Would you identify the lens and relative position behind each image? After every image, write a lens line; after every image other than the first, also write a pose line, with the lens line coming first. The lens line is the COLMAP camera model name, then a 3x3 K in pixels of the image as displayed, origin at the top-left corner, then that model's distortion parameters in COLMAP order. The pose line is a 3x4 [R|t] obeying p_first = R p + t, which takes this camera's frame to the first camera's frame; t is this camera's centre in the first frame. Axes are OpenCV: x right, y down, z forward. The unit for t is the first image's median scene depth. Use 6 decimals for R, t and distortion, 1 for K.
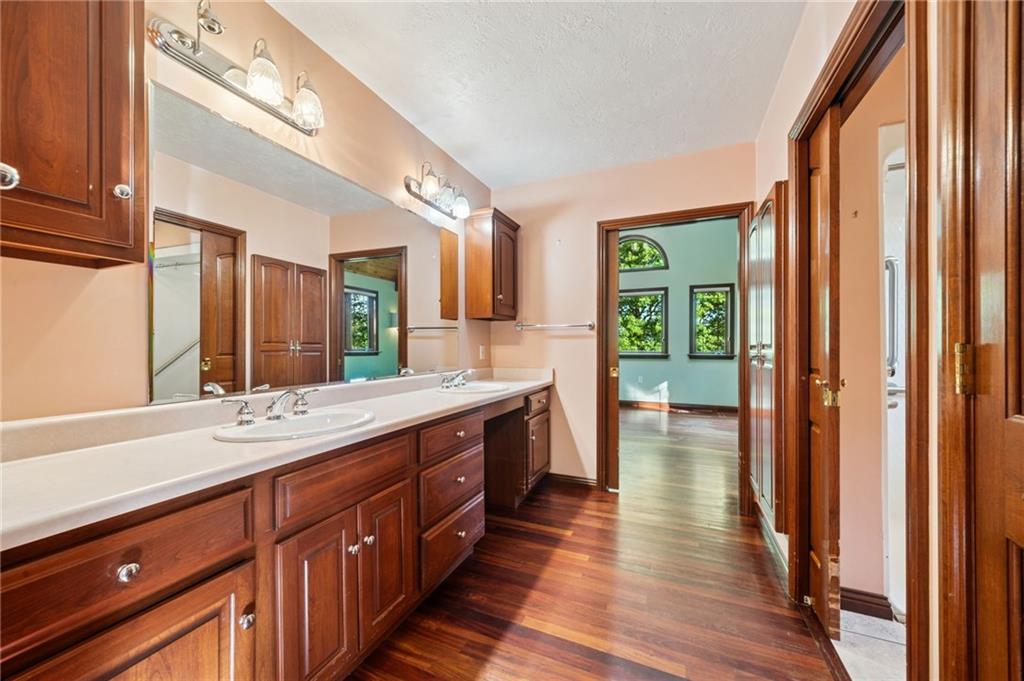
lens RADIAL K [[380.7, 0, 512.7], [0, 380.7, 350.2], [0, 0, 1]] dist [0.000358, 0.000012]
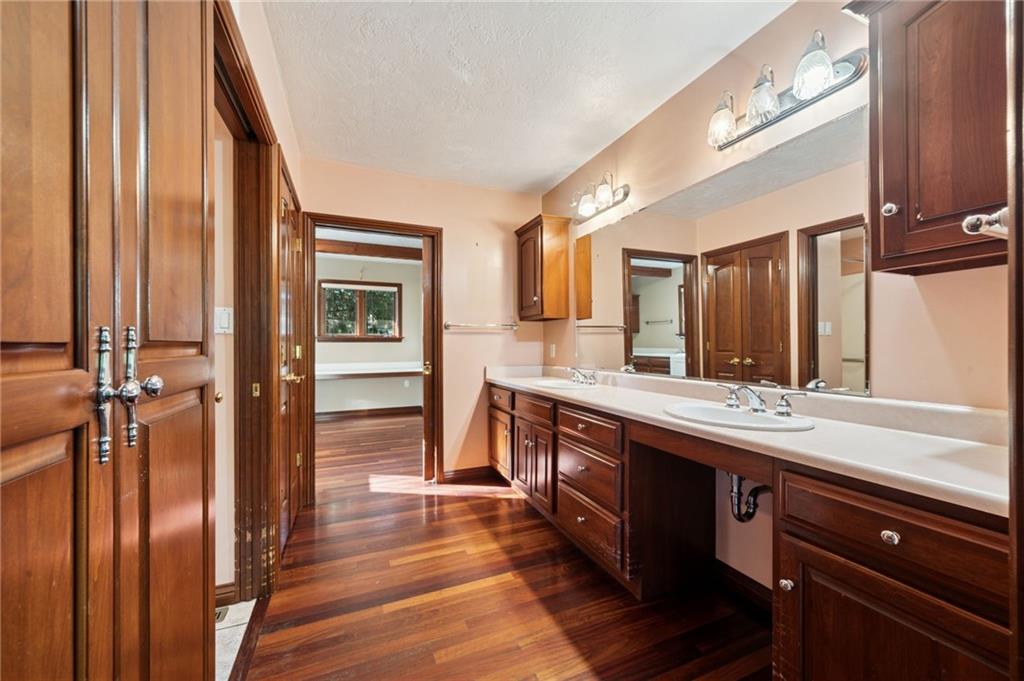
lens RADIAL K [[380.7, 0, 510.8], [0, 380.7, 339.7], [0, 0, 1]] dist [0.000358, 0.000012]
pose [[-0.692229, 0.008583, -0.721627, 0.778621], [0.010241, 0.999945, 0.002069, -0.036471], [0.721606, -0.005958, -0.692279, 1.593018]]
